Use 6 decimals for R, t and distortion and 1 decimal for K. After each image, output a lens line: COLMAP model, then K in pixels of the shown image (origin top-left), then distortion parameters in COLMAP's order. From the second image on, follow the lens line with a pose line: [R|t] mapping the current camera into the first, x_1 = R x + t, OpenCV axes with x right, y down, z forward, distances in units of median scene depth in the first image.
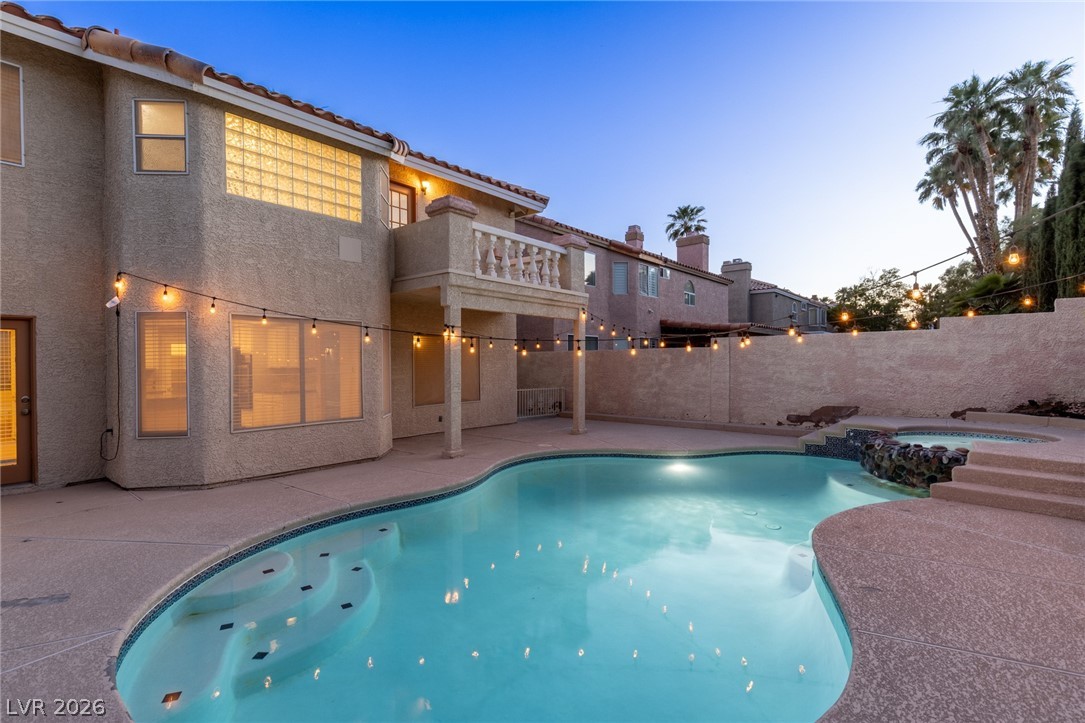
lens RADIAL K [[514.1, 0, 550.2], [0, 514.1, 364.3], [0, 0, 1]] dist [0.001722, -0.000063]
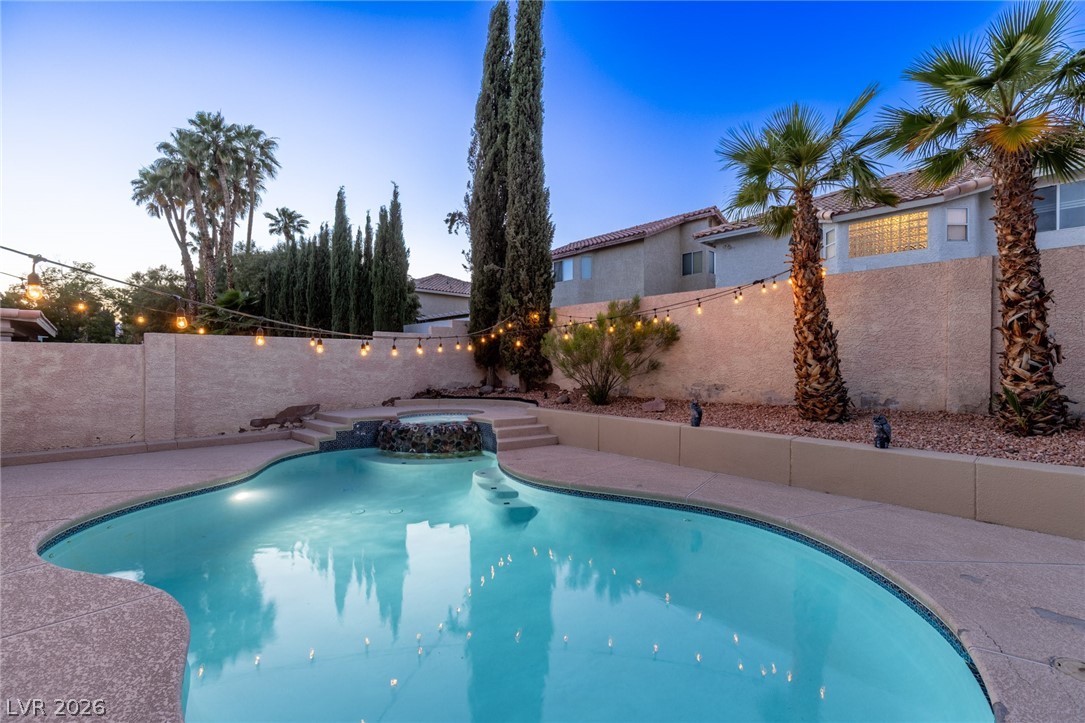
lens RADIAL K [[486.3, 0, 546.4], [0, 486.3, 362.9], [0, 0, 1]] dist [0.011986, -0.001177]
pose [[0.125038, 0.007731, 0.992122, -0.438278], [0.001591, 0.999967, -0.007992, 0.001268], [-0.992151, 0.002577, 0.125022, 0.412765]]
